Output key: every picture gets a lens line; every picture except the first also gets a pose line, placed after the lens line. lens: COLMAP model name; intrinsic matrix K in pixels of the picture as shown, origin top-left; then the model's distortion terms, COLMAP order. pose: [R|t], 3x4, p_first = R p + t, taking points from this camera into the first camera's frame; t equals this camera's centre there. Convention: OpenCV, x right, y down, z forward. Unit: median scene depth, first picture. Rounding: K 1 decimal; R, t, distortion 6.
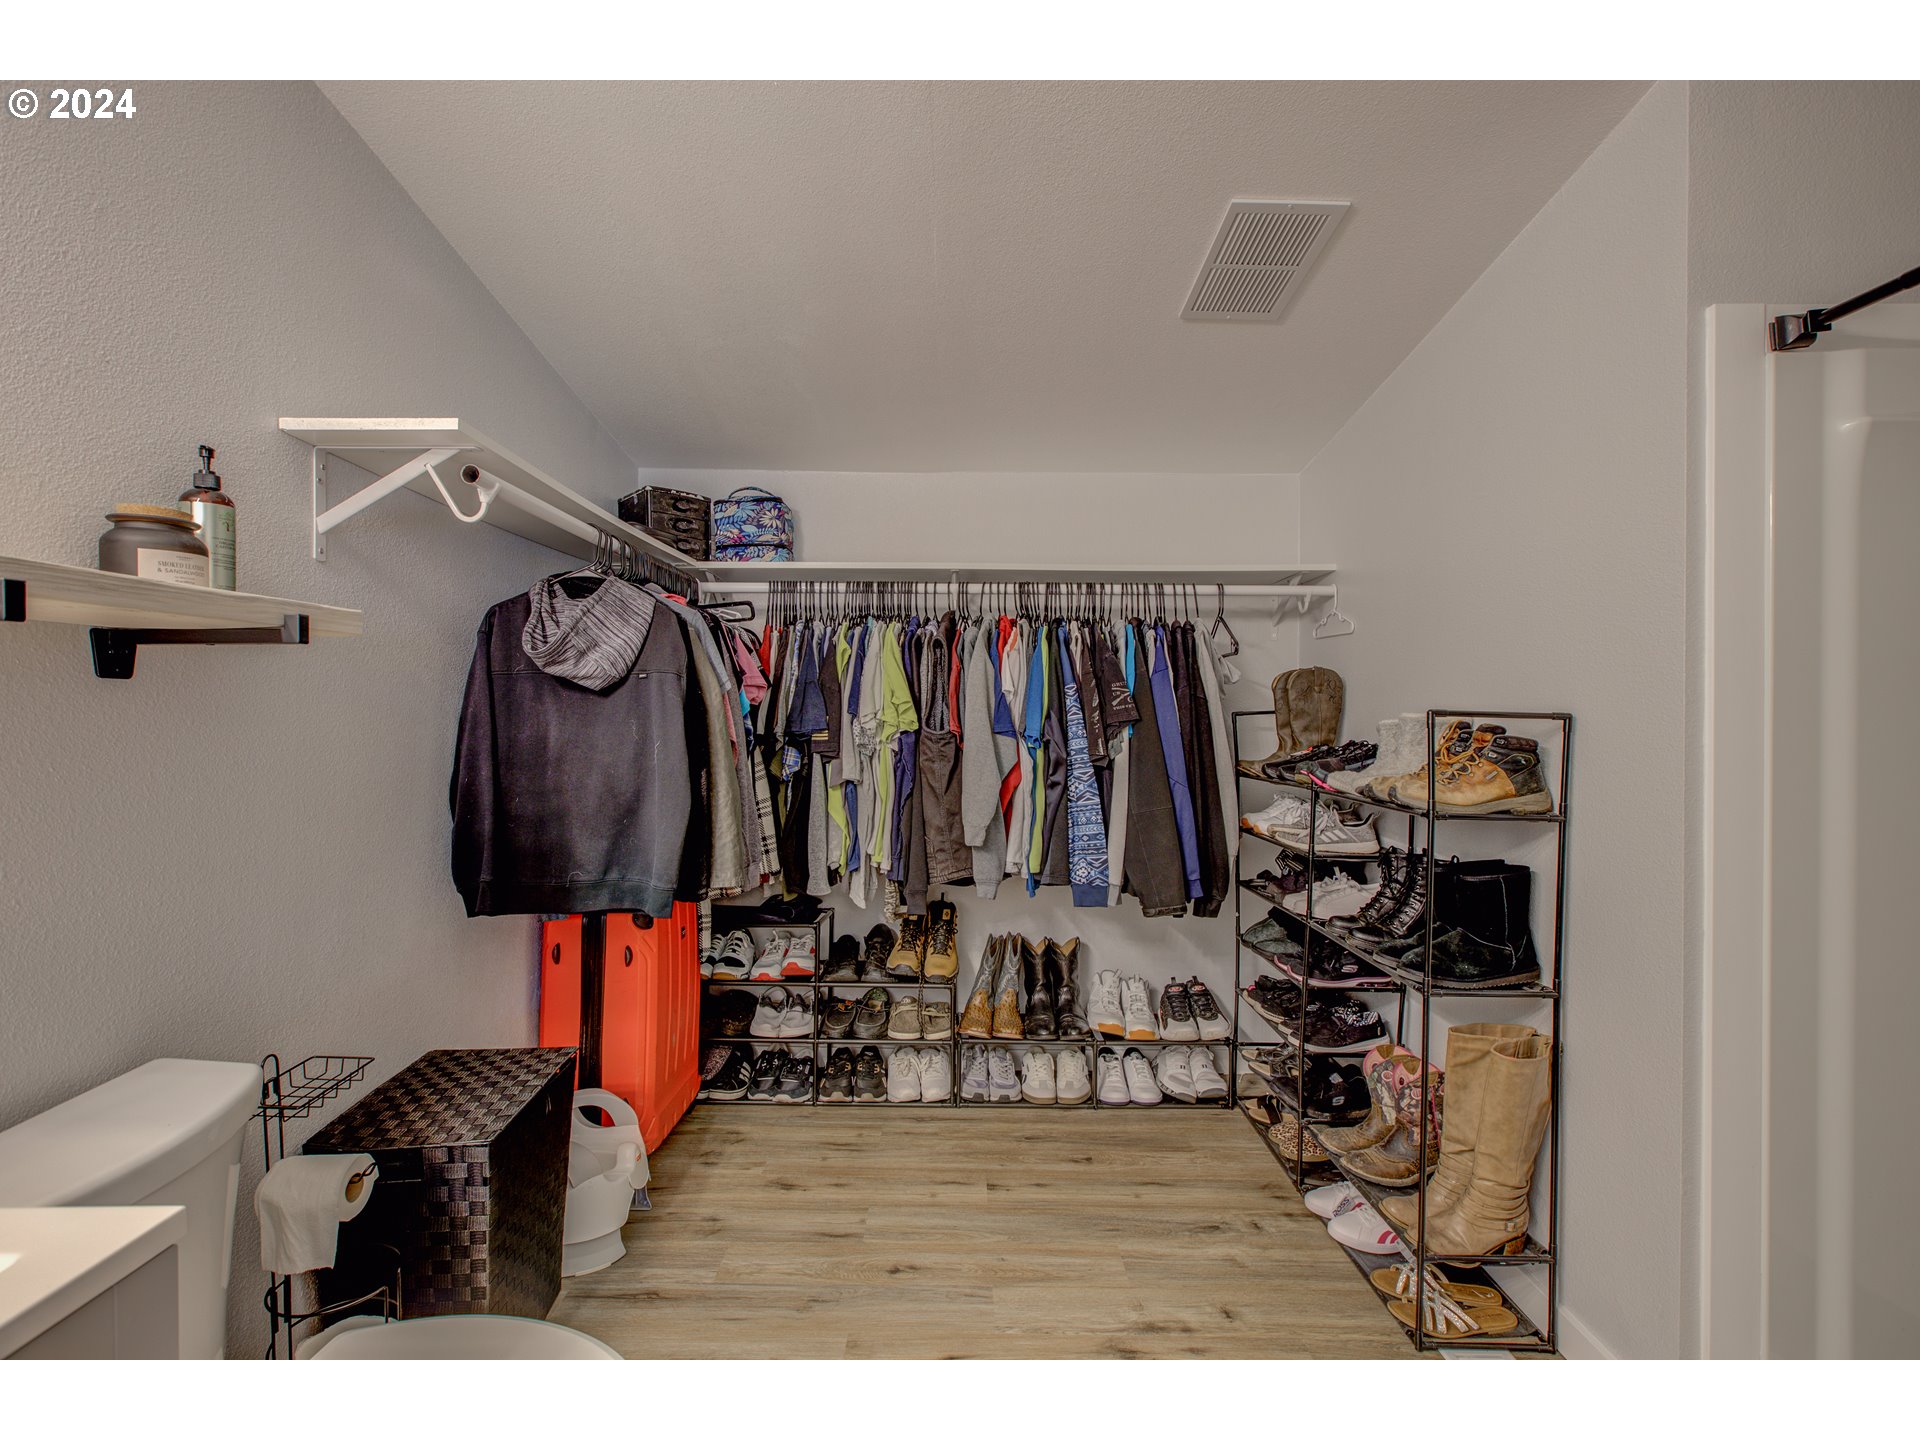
lens RADIAL K [[894.8, 0, 960.0], [0, 894.8, 720.0], [0, 0, 1]] dist [-0.001486, 0.000471]
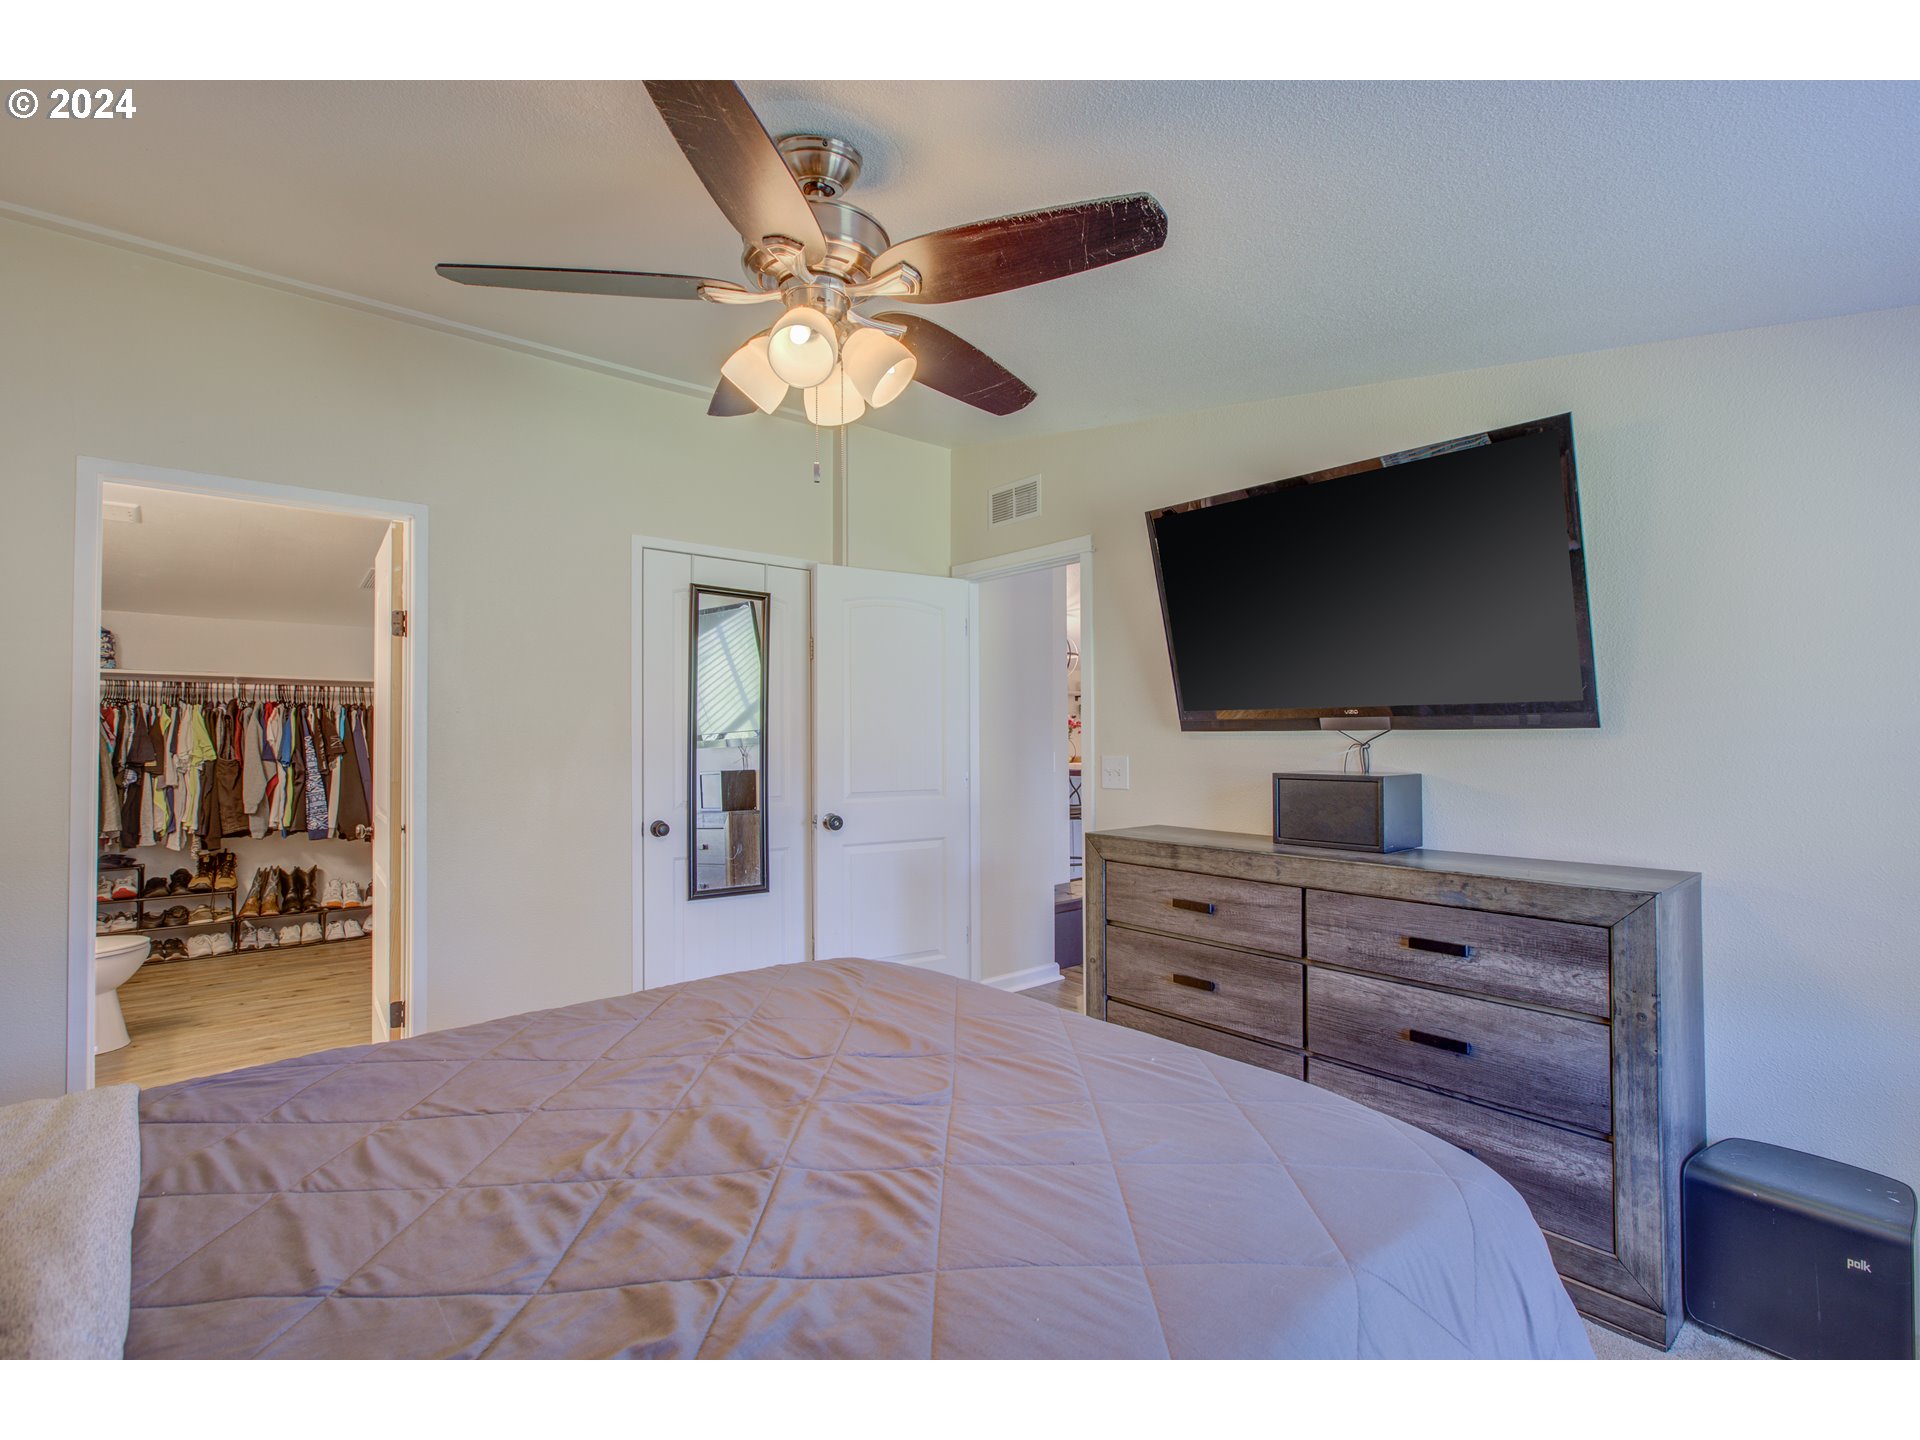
lens RADIAL K [[894.8, 0, 960.0], [0, 894.8, 720.0], [0, 0, 1]] dist [-0.001486, 0.000471]
pose [[0.760140, 0.004684, 0.649743, -0.078653], [0.012803, 0.999672, -0.022184, -0.011459], [-0.649634, 0.025181, 0.759830, -1.609984]]
